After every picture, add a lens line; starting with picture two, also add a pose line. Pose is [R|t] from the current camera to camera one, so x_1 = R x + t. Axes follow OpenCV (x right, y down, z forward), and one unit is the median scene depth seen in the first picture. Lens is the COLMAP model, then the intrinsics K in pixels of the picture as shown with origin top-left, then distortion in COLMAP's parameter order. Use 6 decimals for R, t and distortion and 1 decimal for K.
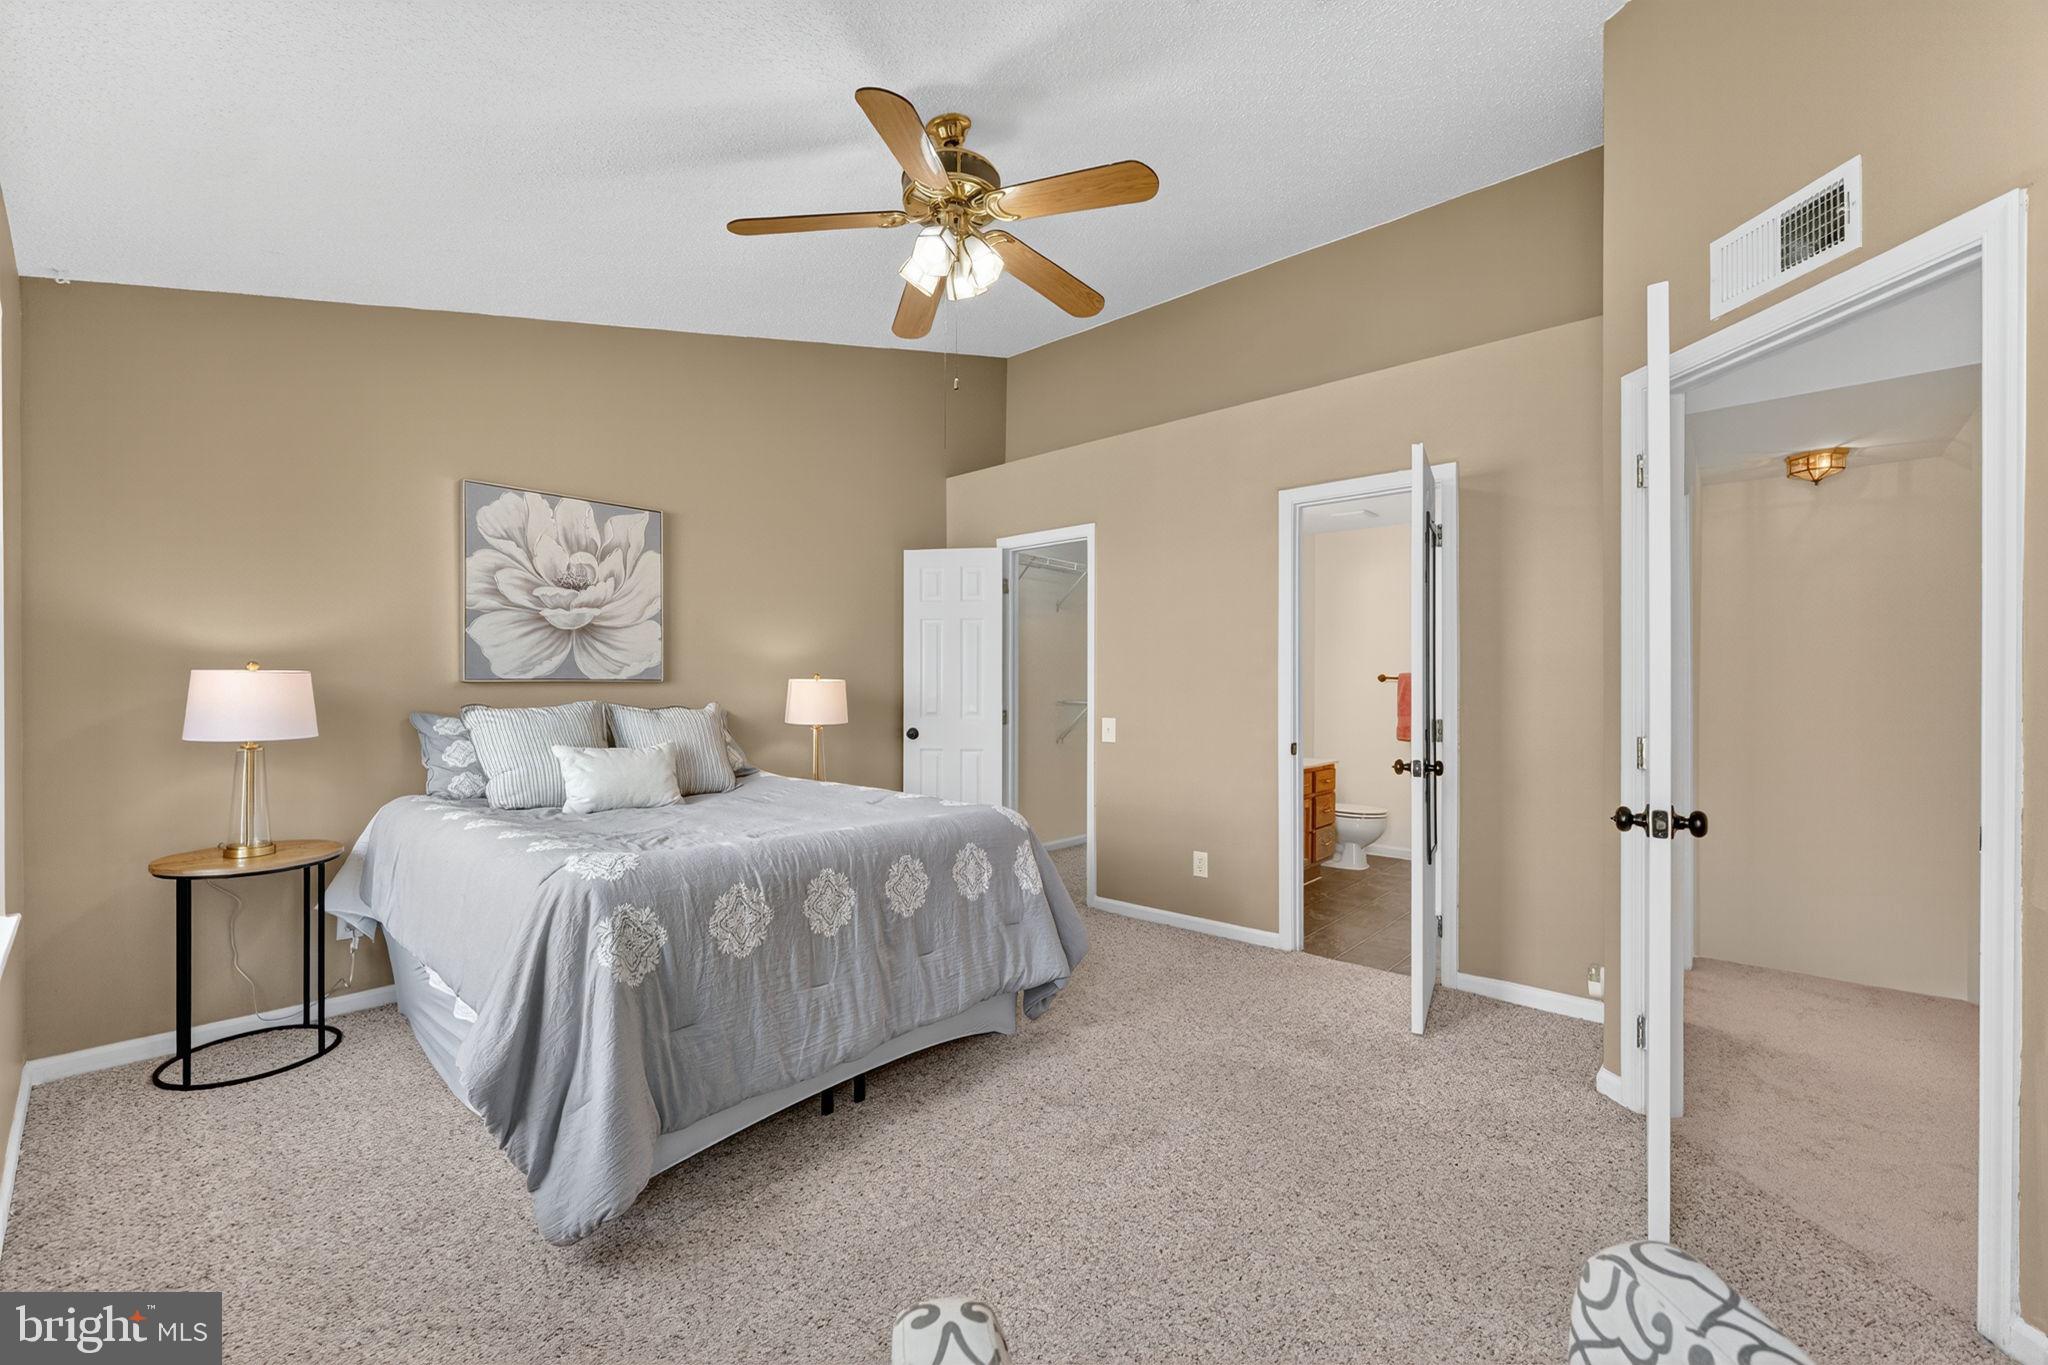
lens RADIAL K [[840.0, 0, 1009.7], [0, 840.0, 683.1], [0, 0, 1]] dist [-0.000962, -0.000053]
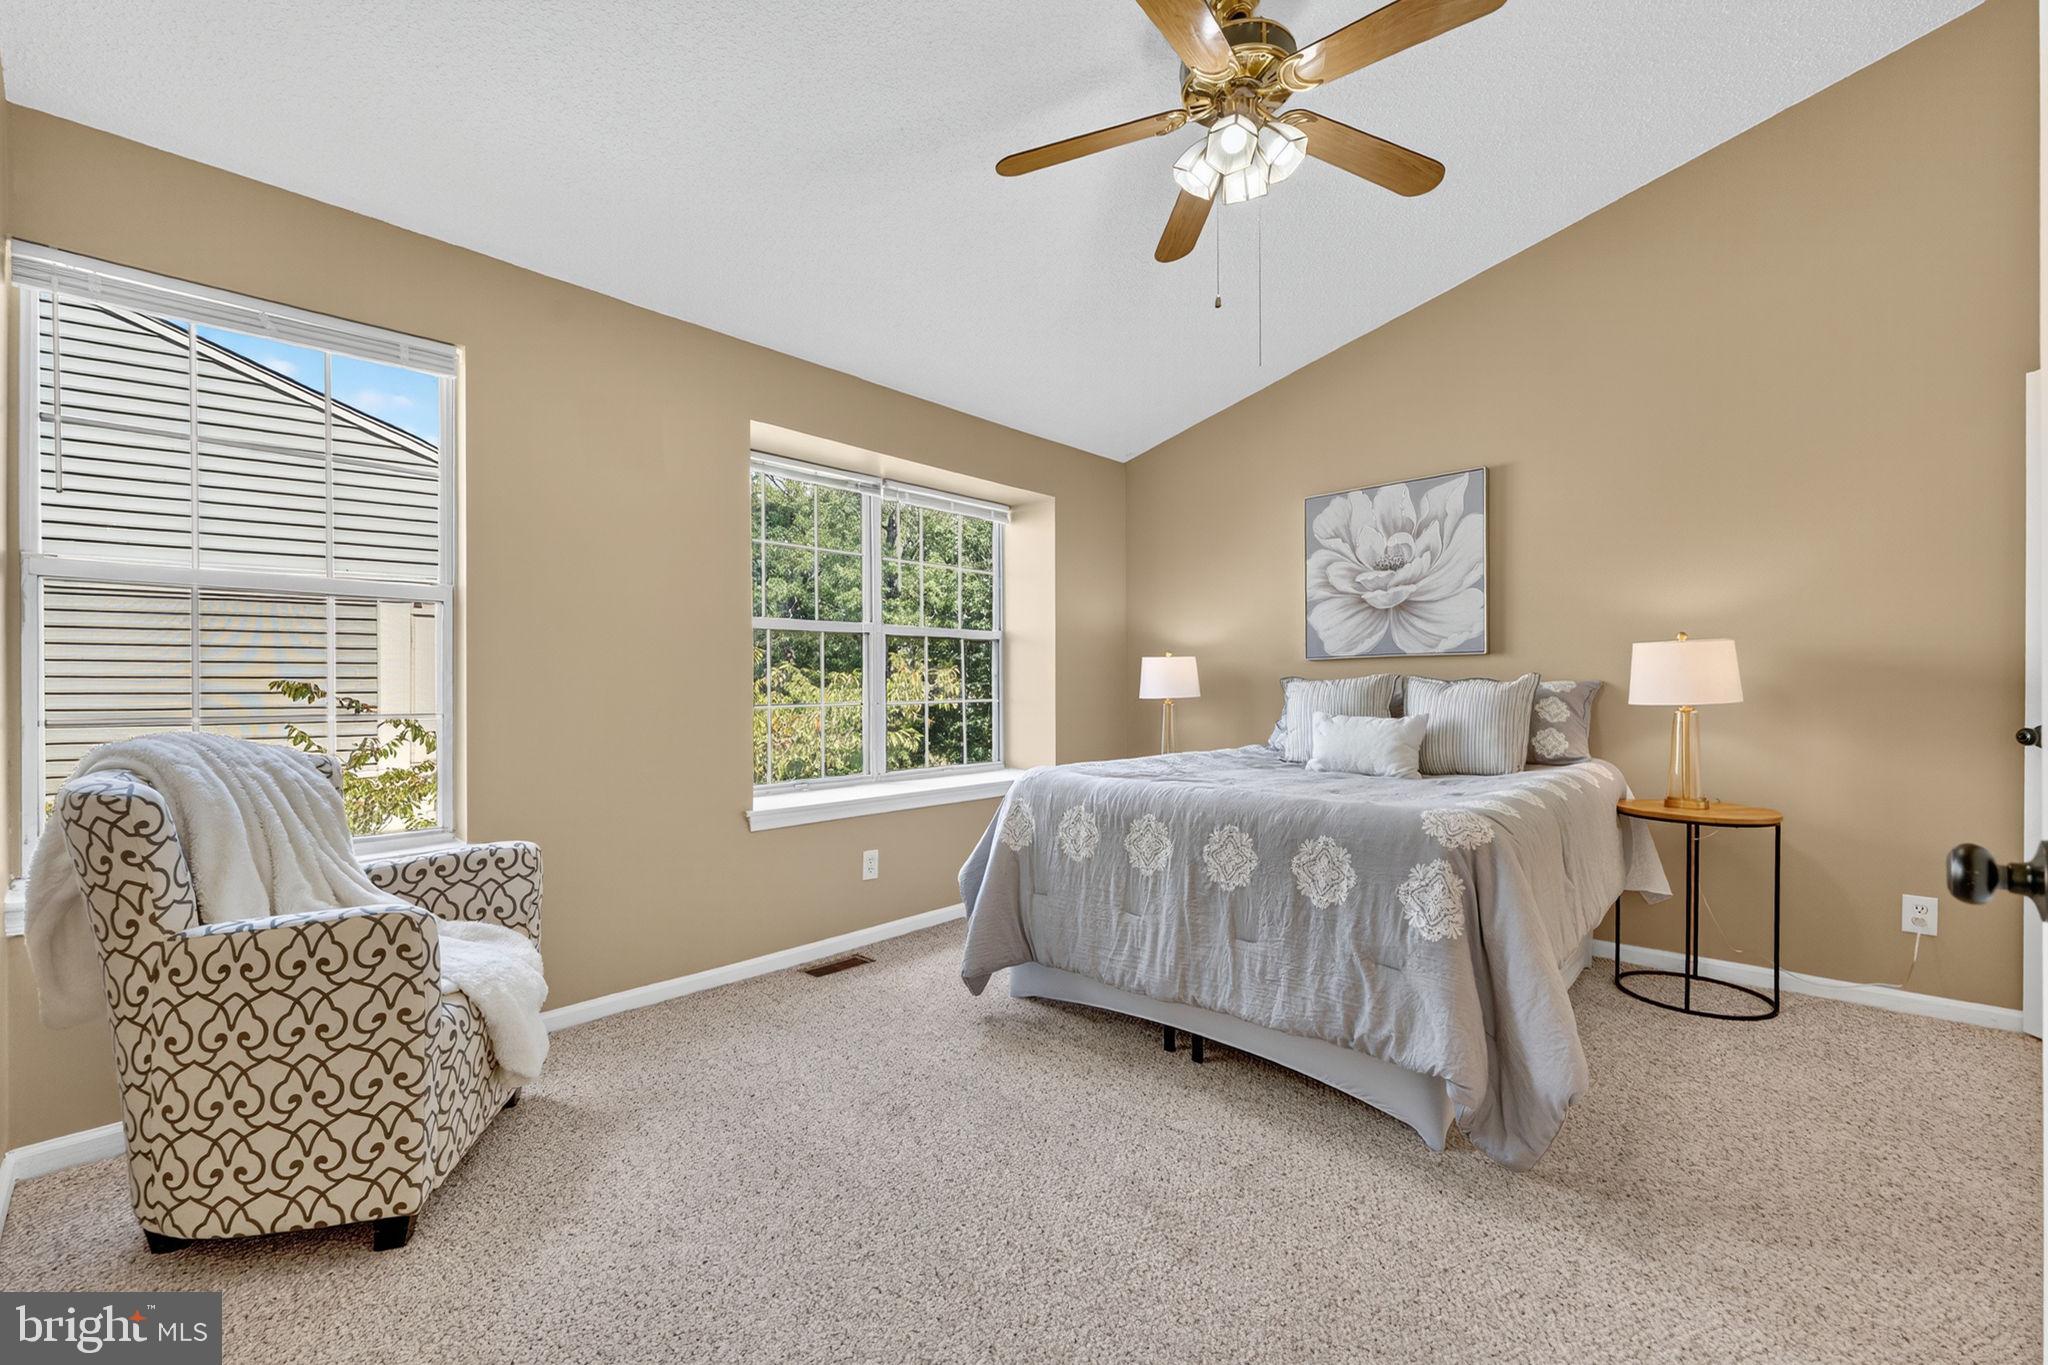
lens RADIAL K [[840.0, 0, 1009.7], [0, 840.0, 694.9], [0, 0, 1]] dist [-0.000962, -0.000053]
pose [[-0.031627, 0.001376, -0.999499, 0.600193], [0.009614, 0.999953, 0.001072, 0.043827], [0.999453, -0.009575, -0.031639, 0.585766]]
